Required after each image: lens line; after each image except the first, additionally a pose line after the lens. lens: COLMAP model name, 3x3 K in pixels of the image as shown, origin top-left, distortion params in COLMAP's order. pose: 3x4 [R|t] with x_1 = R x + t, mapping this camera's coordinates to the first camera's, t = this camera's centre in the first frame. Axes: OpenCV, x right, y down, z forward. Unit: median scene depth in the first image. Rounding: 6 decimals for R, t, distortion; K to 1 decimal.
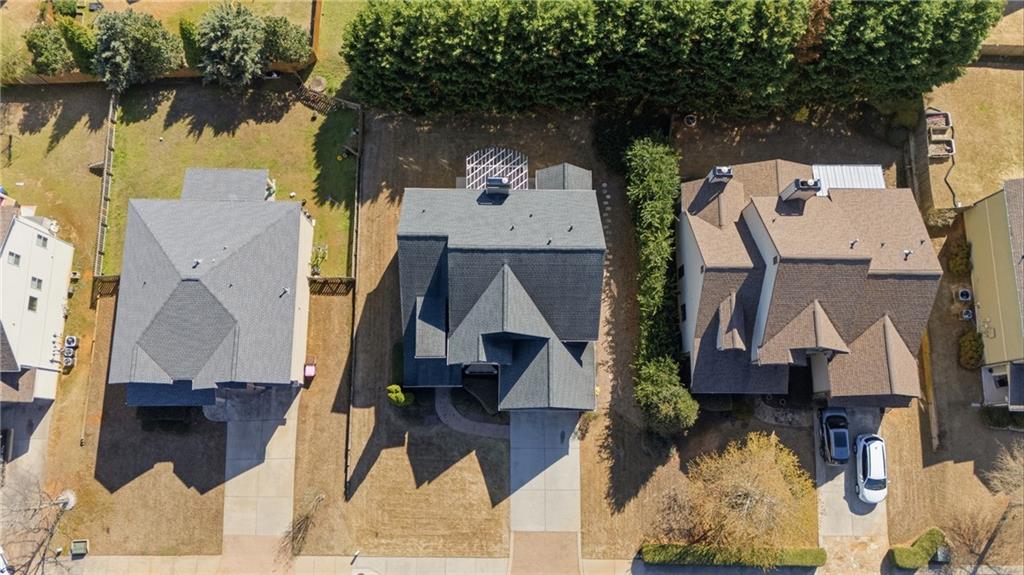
lens RADIAL K [[758.6, 0, 512.0], [0, 758.6, 287.5], [0, 0, 1]] dist [0.115073, -0.145939]
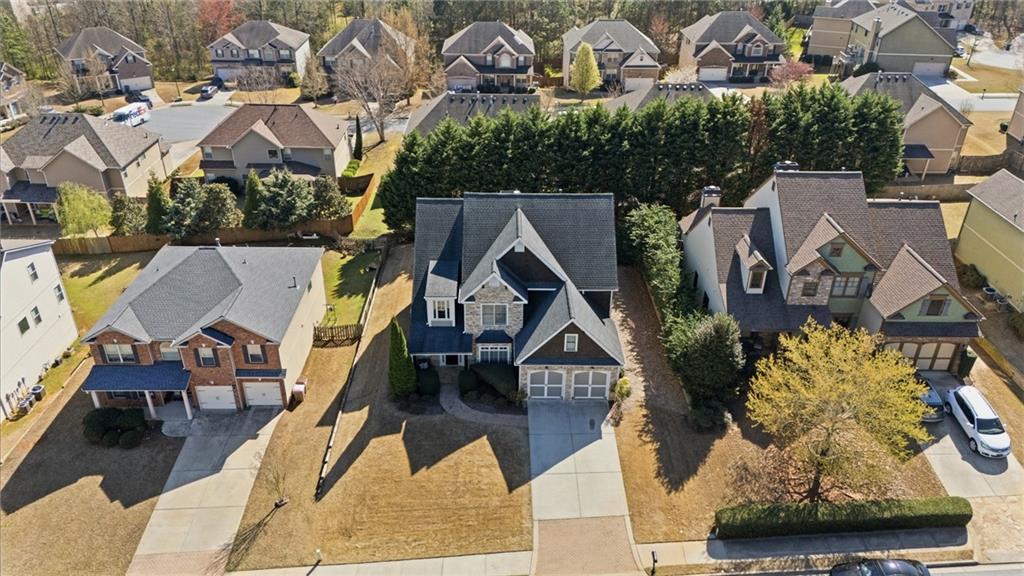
lens RADIAL K [[758.6, 0, 512.0], [0, 758.6, 288.0], [0, 0, 1]] dist [0.115073, -0.145939]
pose [[0.999804, -0.019351, 0.004164, -0.021267], [0.015750, 0.650305, -0.759510, 0.728637], [0.011989, 0.759426, 0.650483, 0.352528]]
